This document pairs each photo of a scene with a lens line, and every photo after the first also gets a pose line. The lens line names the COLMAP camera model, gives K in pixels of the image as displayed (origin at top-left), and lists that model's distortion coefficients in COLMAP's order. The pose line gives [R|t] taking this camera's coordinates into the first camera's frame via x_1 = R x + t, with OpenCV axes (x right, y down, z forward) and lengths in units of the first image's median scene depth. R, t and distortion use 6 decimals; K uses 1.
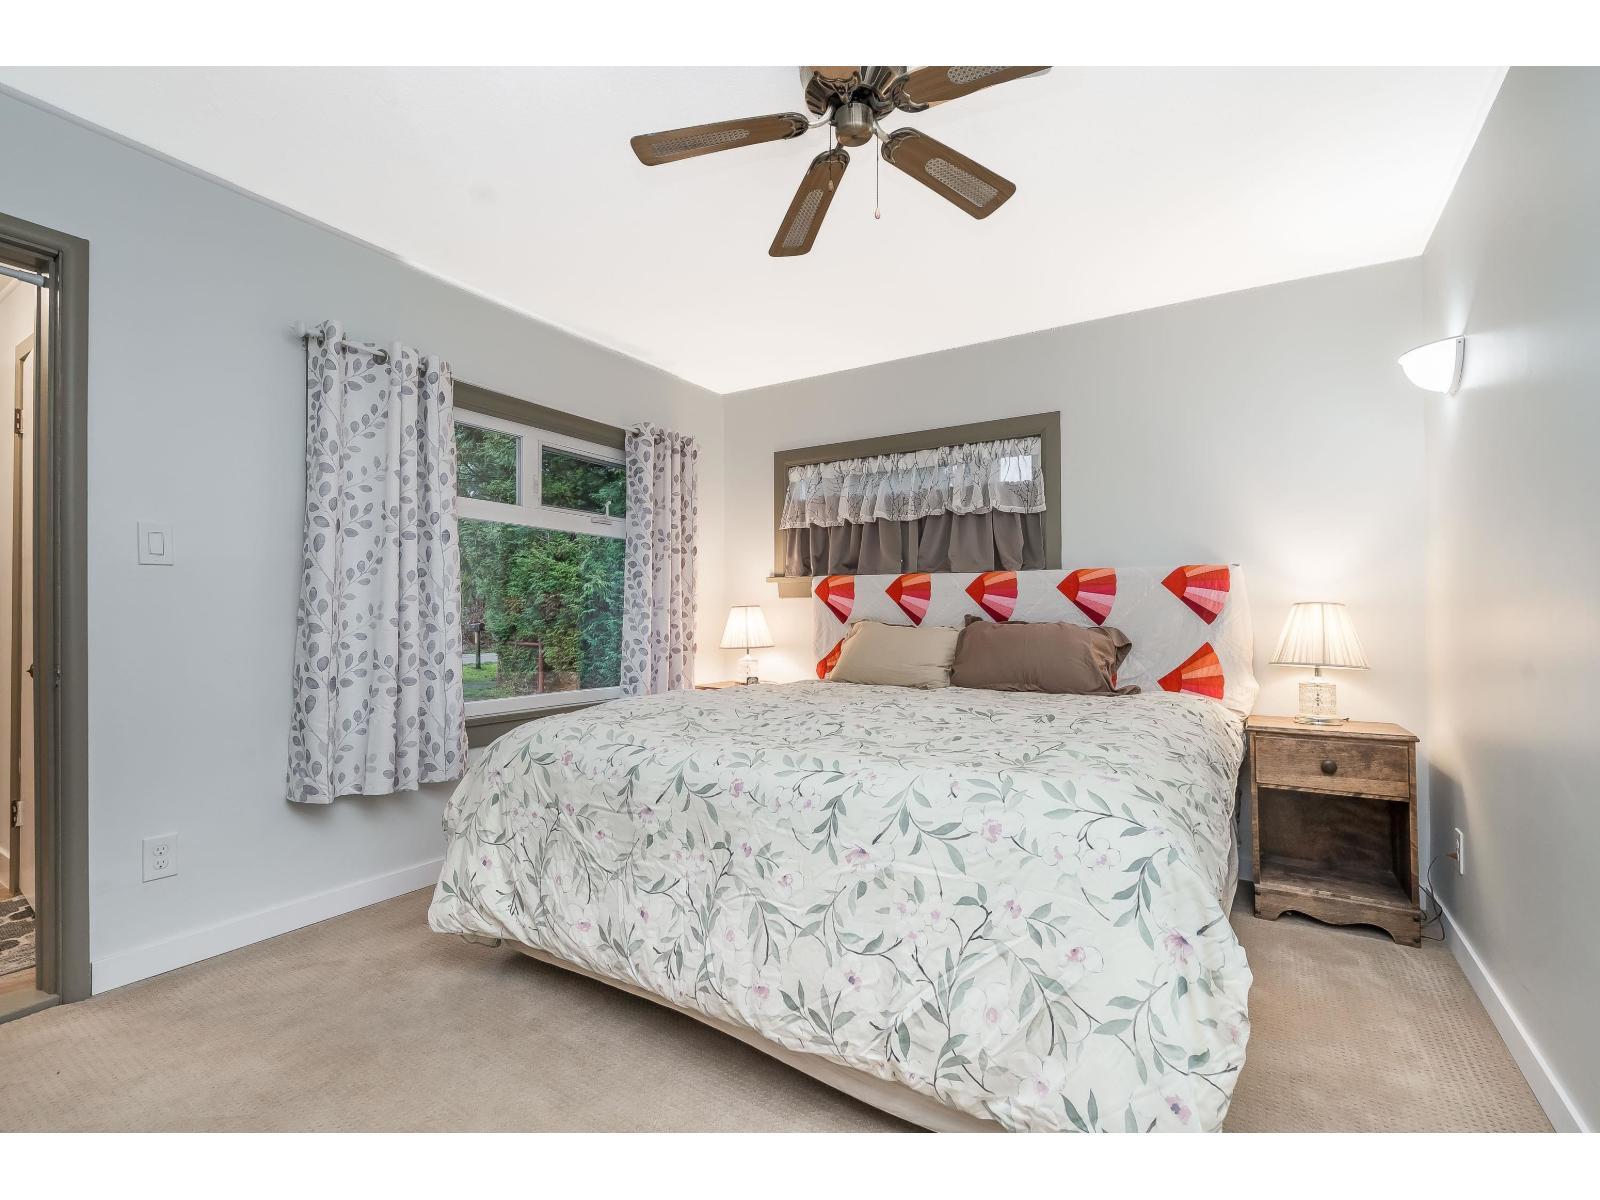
lens RADIAL K [[724.4, 0, 808.6], [0, 724.4, 600.2], [0, 0, 1]] dist [-0.002697, 0.000116]
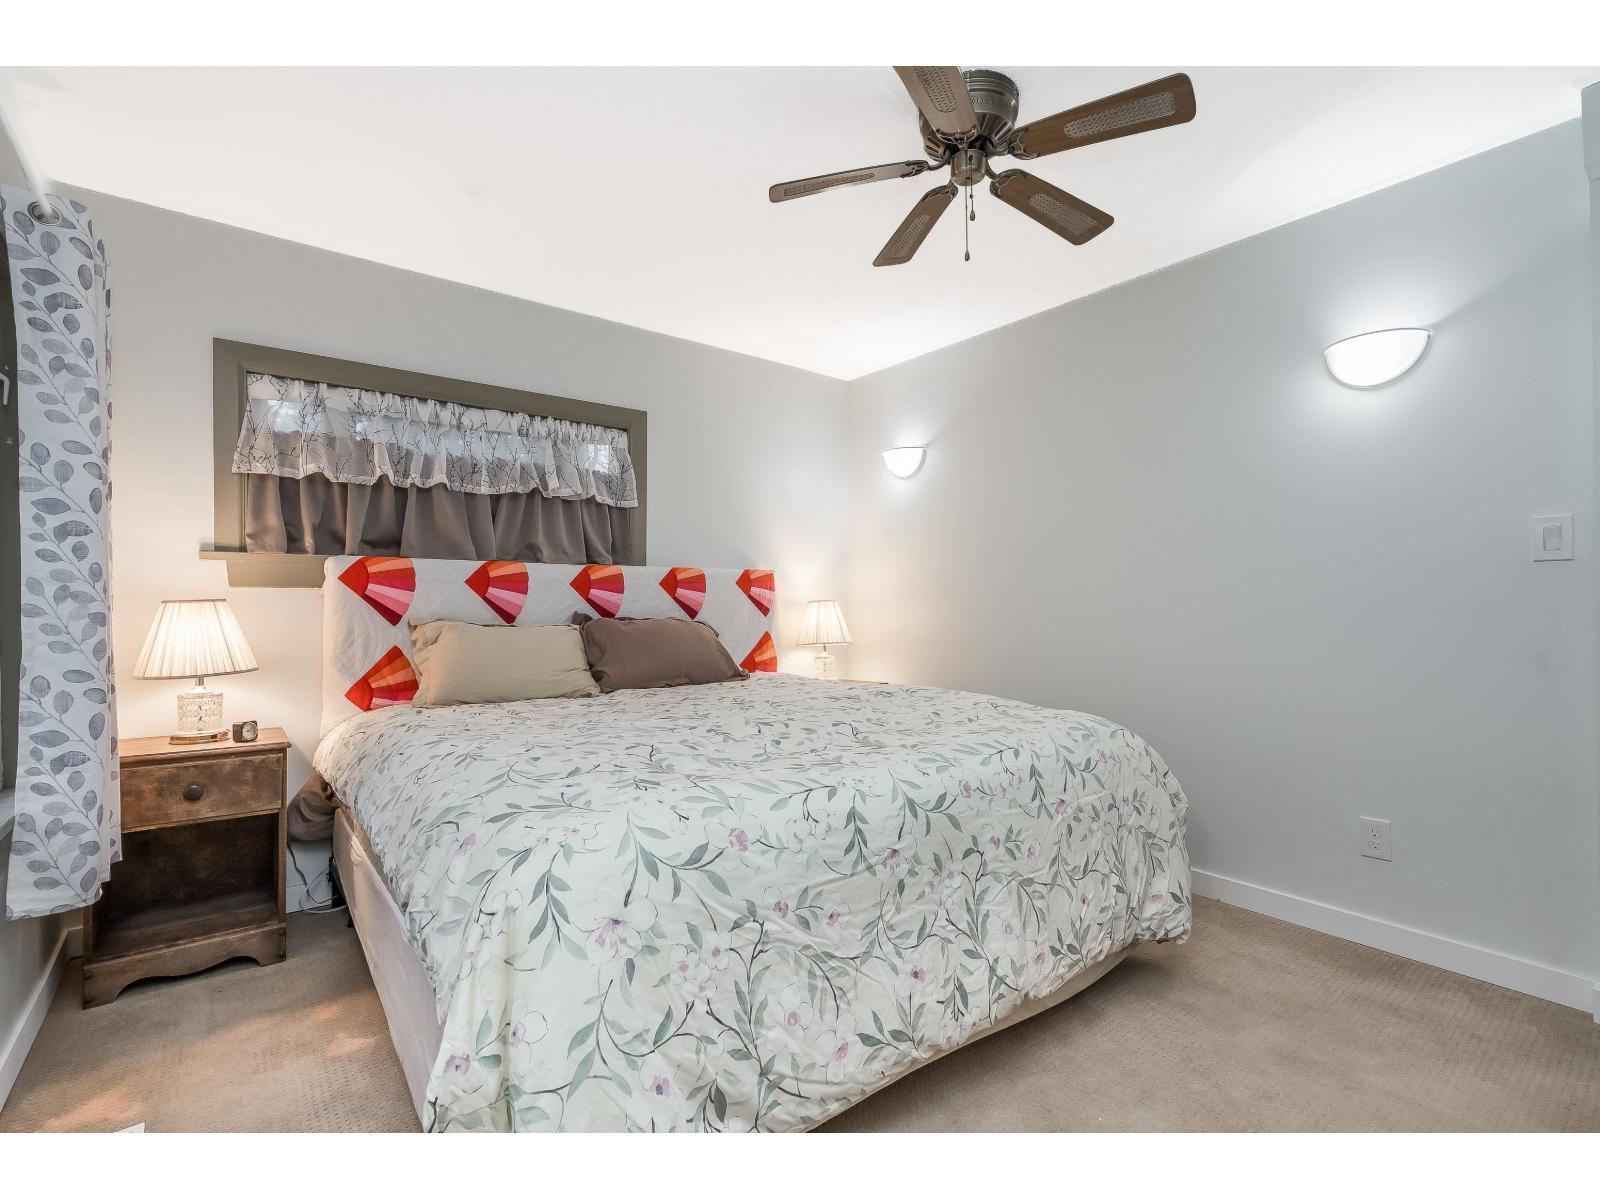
lens RADIAL K [[724.4, 0, 808.6], [0, 724.4, 600.2], [0, 0, 1]] dist [-0.002697, 0.000116]
pose [[0.341657, 0.005567, 0.939808, -0.536044], [-0.011361, 0.999934, -0.001793, 0.004795], [-0.939756, -0.010064, 0.341697, 0.428091]]
